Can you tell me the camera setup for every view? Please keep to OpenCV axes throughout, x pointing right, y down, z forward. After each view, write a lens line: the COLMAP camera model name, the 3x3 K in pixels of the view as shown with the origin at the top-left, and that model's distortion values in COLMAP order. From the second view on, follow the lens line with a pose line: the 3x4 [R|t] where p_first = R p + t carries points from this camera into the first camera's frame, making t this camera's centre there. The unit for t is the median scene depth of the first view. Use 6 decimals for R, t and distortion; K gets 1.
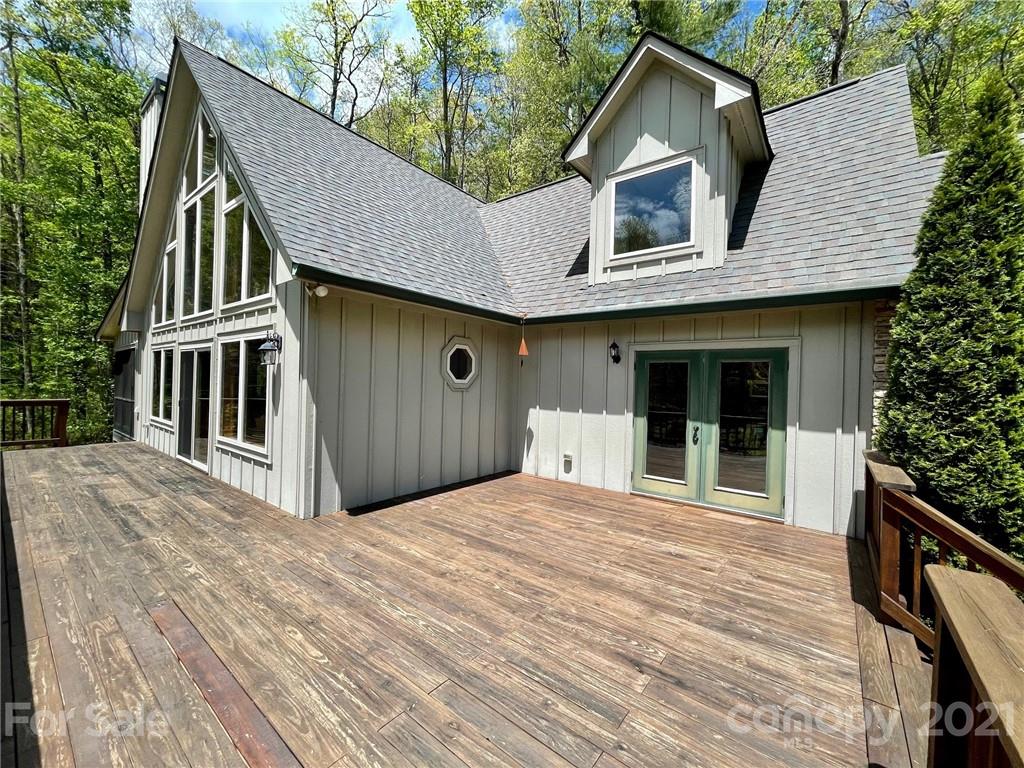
lens RADIAL K [[412.4, 0, 514.6], [0, 412.4, 383.9], [0, 0, 1]] dist [-0.006293, 0.002586]
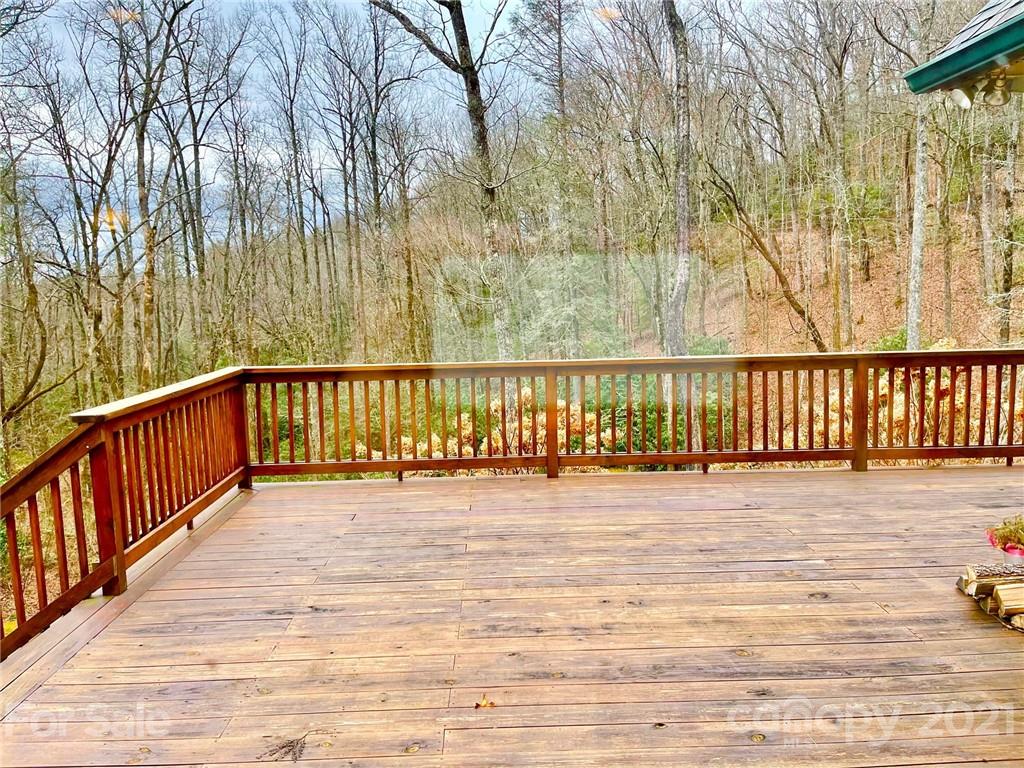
lens RADIAL K [[773.8, 0, 520.3], [0, 773.8, 384.7], [0, 0, 1]] dist [0.053081, -0.052585]
pose [[-0.768990, 0.076923, -0.634616, 0.741290], [0.003567, 0.993235, 0.116070, -0.006209], [0.639251, 0.086993, -0.764062, 1.870711]]
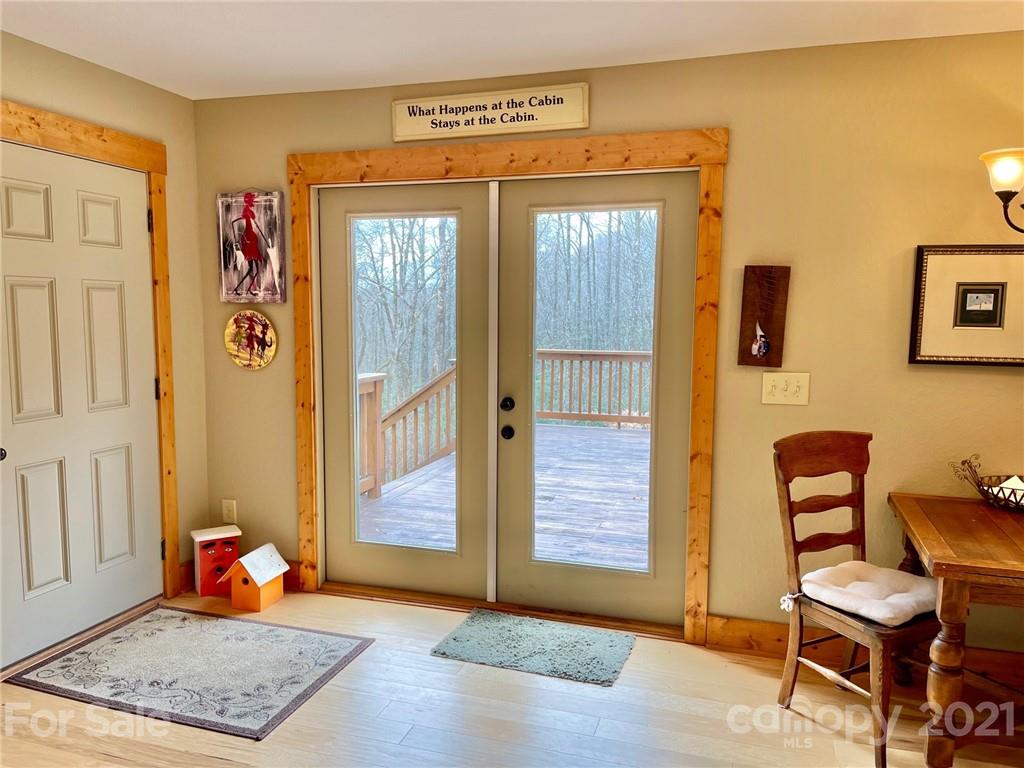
lens RADIAL K [[773.8, 0, 511.4], [0, 773.8, 388.2], [0, 0, 1]] dist [0.053081, -0.052585]
pose [[-0.937345, 0.009256, -0.348281, 1.198635], [-0.027566, 0.994543, 0.100620, 0.024472], [0.347311, 0.103916, -0.931974, 2.876200]]
